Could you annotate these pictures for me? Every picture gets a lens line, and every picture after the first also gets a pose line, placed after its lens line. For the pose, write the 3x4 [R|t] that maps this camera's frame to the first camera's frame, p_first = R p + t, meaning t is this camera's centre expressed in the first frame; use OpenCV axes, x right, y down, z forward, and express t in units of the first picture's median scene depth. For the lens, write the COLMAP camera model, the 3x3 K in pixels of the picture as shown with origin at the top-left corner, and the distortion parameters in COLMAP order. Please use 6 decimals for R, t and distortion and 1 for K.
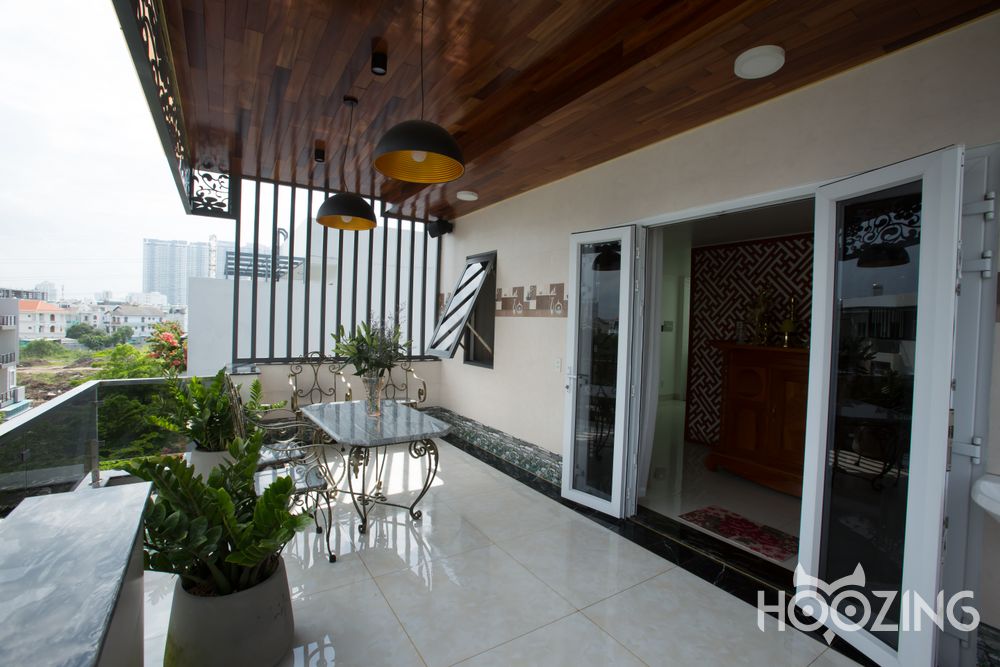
lens RADIAL K [[450.4, 0, 499.9], [0, 450.4, 328.6], [0, 0, 1]] dist [-0.074043, 0.031314]
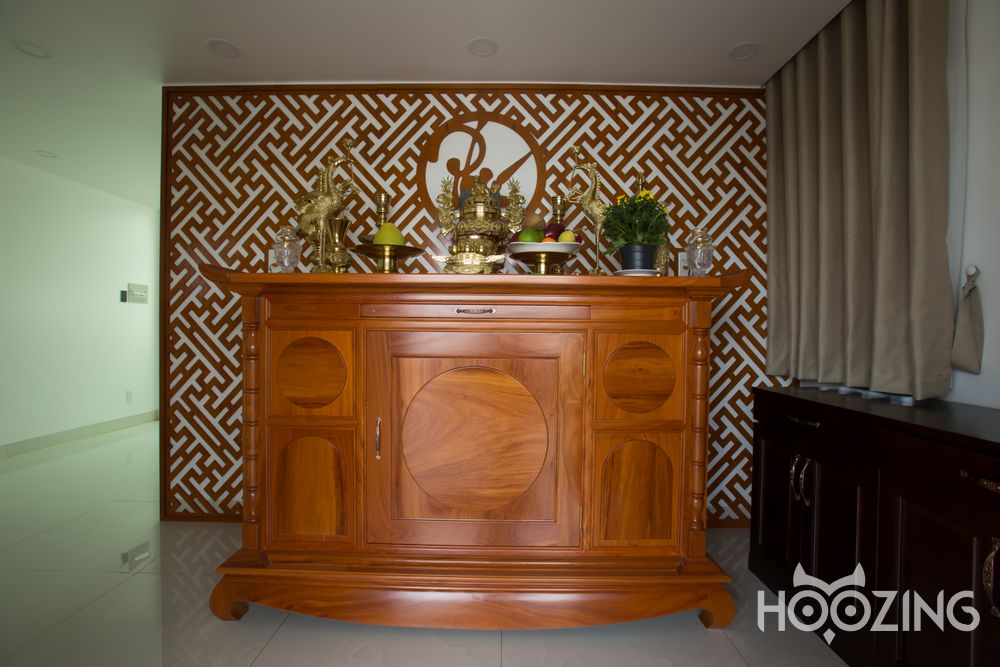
lens RADIAL K [[450.4, 0, 499.9], [0, 450.4, 328.6], [0, 0, 1]] dist [-0.074043, 0.031314]
pose [[0.530728, -0.031339, 0.846962, 0.254667], [0.022910, 0.999481, 0.022627, 0.063785], [-0.847232, 0.007395, 0.531171, 0.521645]]
